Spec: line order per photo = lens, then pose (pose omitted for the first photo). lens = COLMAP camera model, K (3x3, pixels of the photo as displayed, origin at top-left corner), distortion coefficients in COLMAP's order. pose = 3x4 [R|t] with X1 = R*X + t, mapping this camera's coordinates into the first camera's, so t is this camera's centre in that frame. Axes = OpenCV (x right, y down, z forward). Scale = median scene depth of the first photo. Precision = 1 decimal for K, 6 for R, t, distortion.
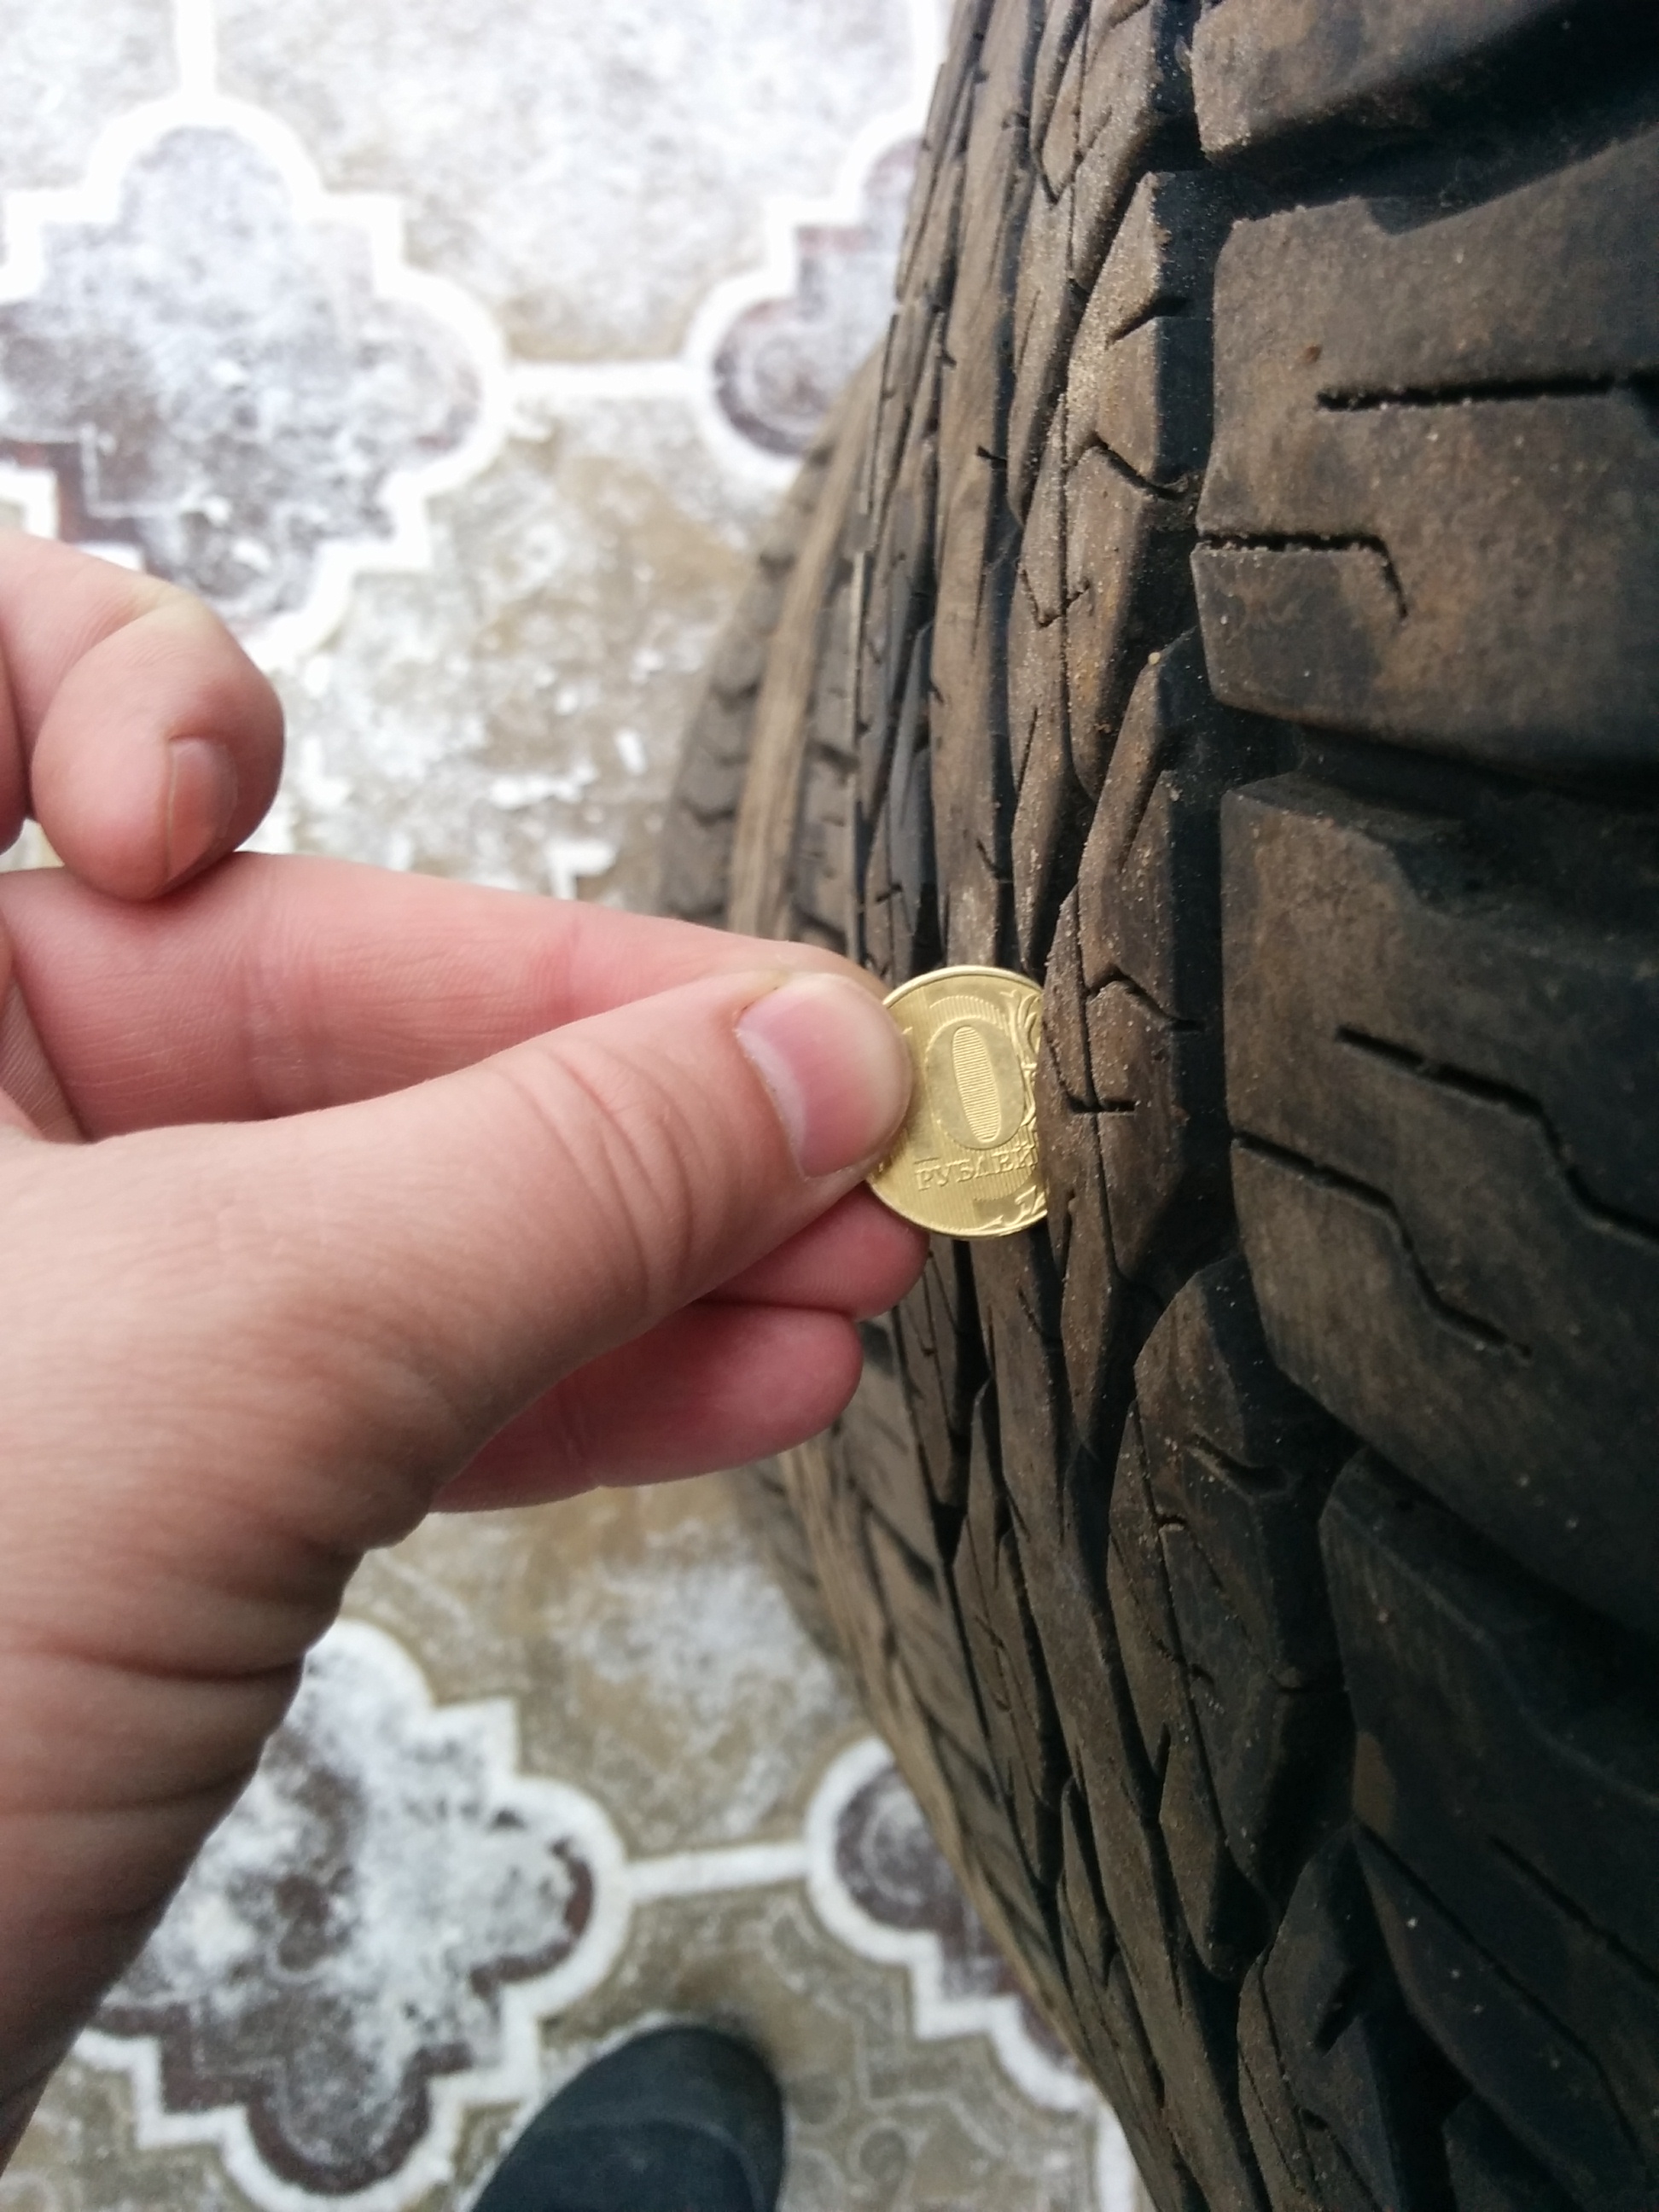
lens RADIAL K [[1598.5, 0, 829.5], [0, 1598.5, 1106.0], [0, 0, 1]] dist [0.096846, -0.093300]
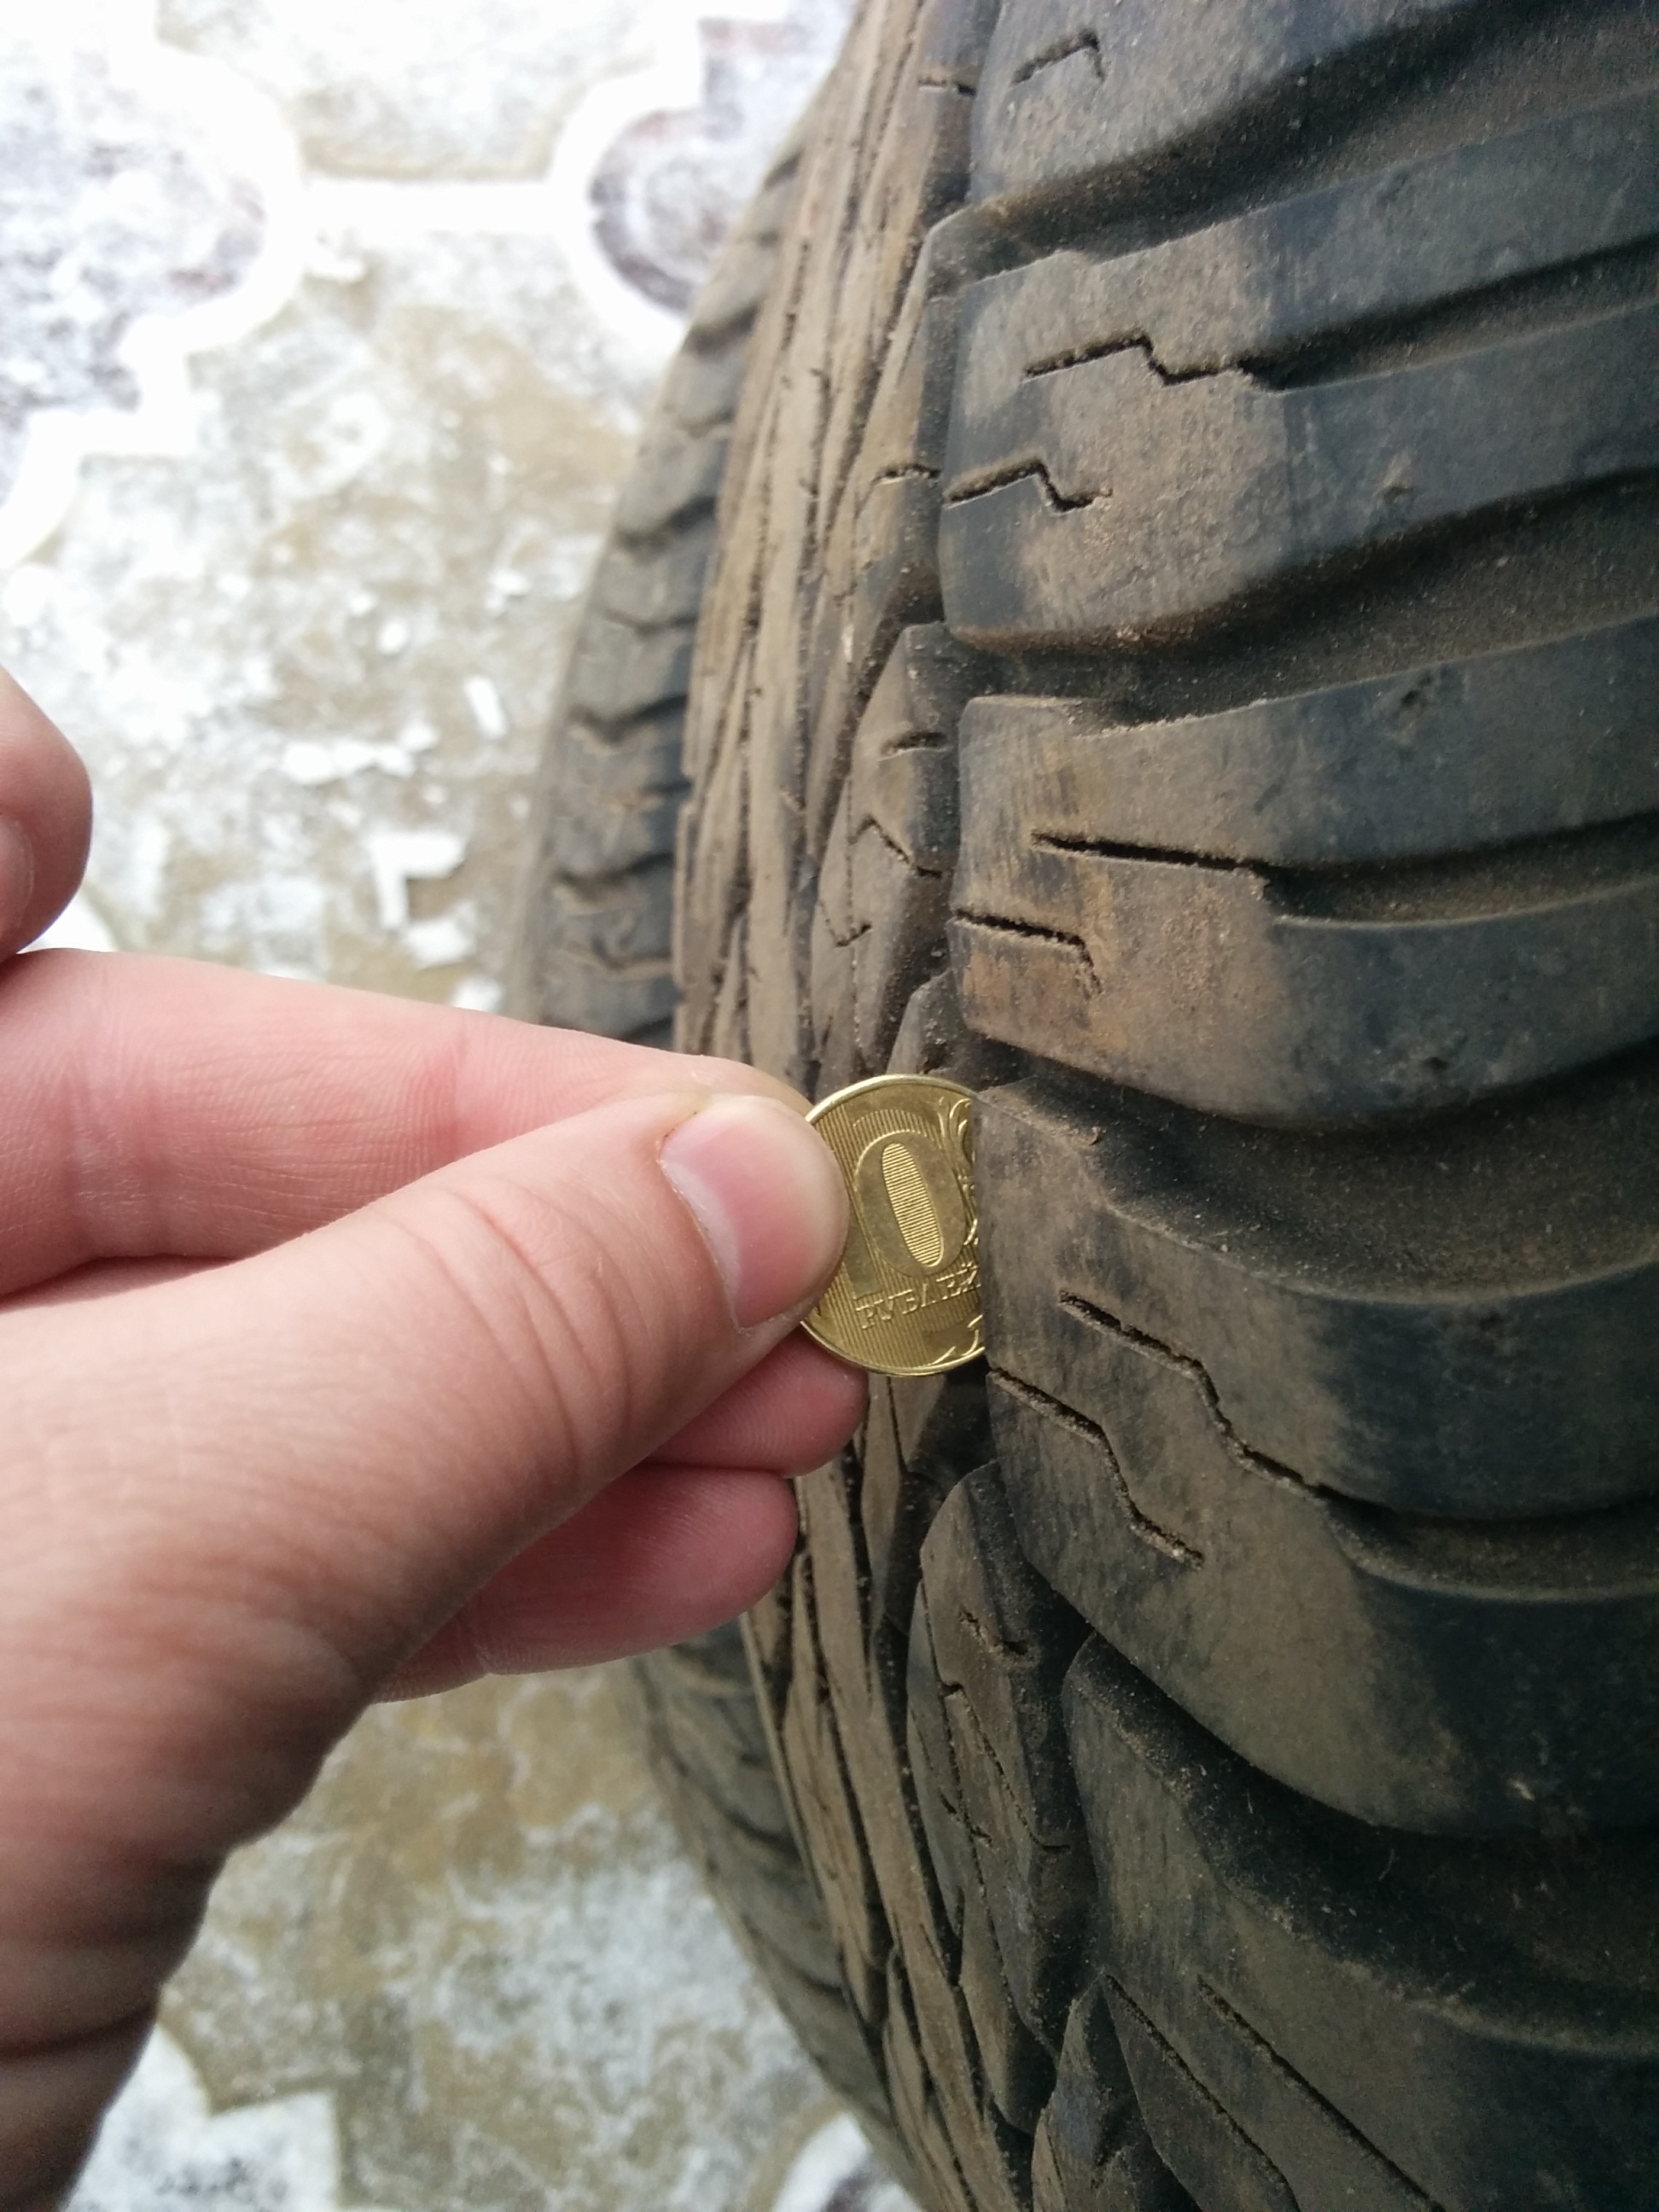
lens RADIAL K [[1598.5, 0, 829.5], [0, 1598.5, 1106.0], [0, 0, 1]] dist [0.096846, -0.093300]
pose [[0.998611, -0.025909, 0.045874, -0.007934], [0.029987, 0.995440, -0.090549, 0.026535], [-0.043319, 0.091799, 0.994835, 0.295796]]
